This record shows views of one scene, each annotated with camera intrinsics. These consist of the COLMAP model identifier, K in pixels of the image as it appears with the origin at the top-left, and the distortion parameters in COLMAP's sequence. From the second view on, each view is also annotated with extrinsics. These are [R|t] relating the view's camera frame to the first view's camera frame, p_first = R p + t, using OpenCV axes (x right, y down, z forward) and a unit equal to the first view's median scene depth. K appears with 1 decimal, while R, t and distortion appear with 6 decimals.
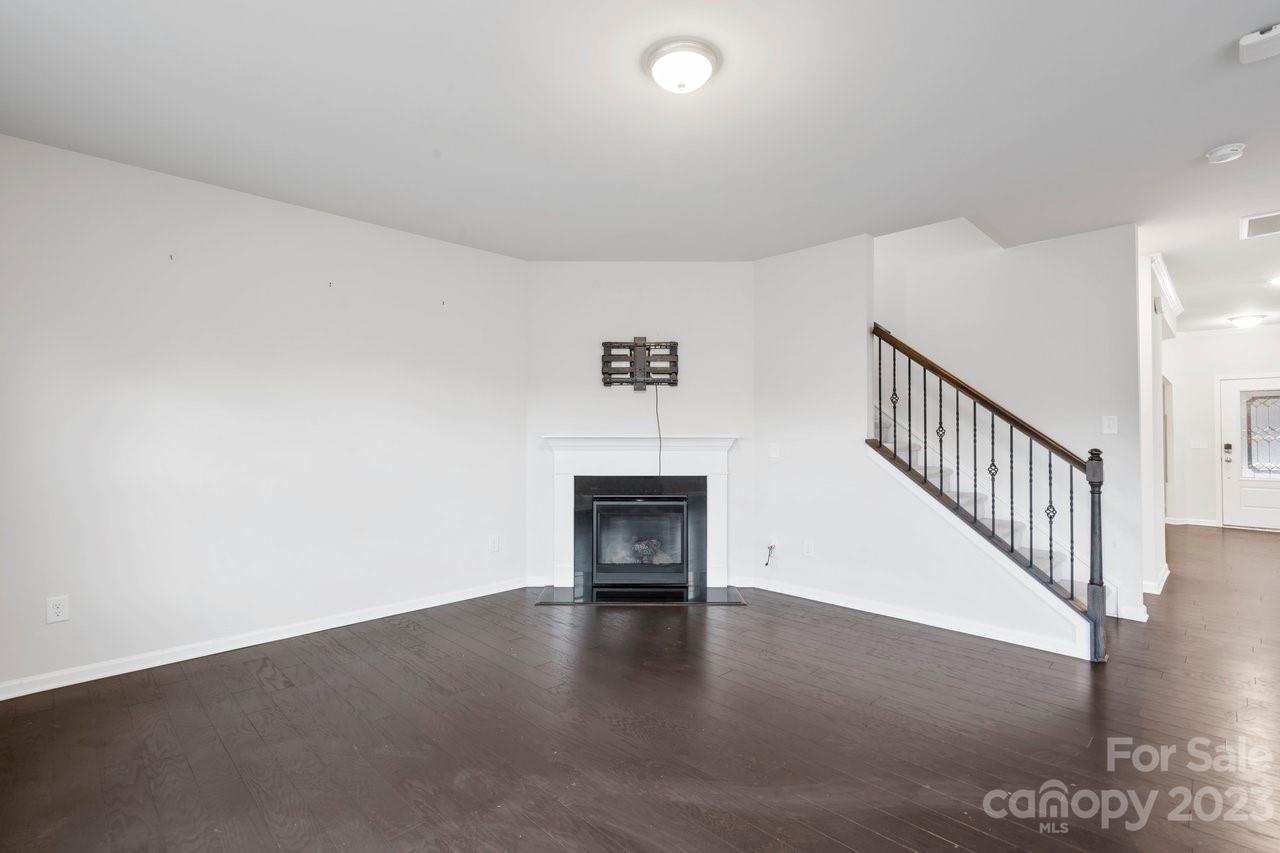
lens RADIAL K [[599.3, 0, 642.1], [0, 599.3, 436.1], [0, 0, 1]] dist [-0.001006, 0.000323]
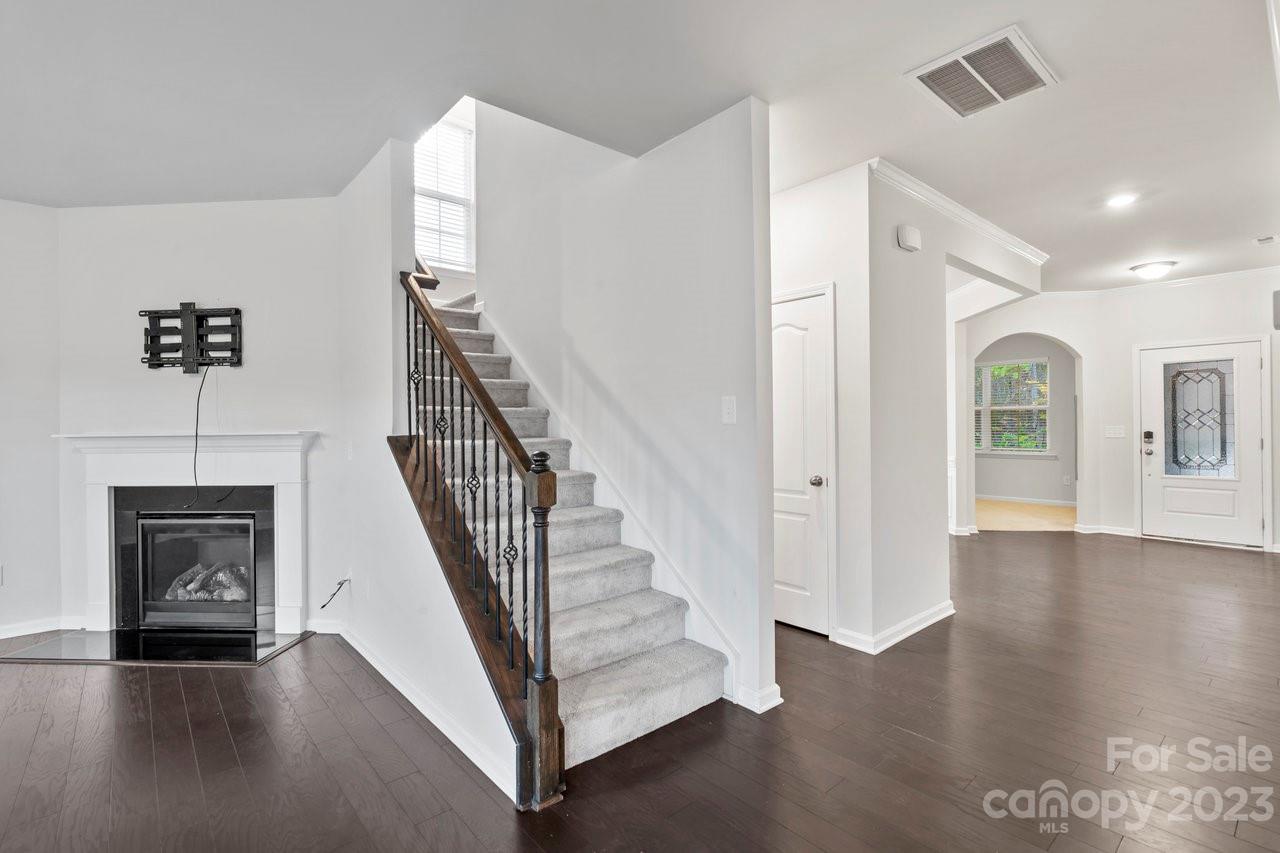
lens RADIAL K [[599.3, 0, 642.1], [0, 599.3, 436.1], [0, 0, 1]] dist [-0.001006, 0.000323]
pose [[0.997370, -0.011608, -0.071538, 0.614697], [0.012575, 0.999835, 0.013089, 0.000625], [0.071374, -0.013954, 0.997352, 0.281740]]
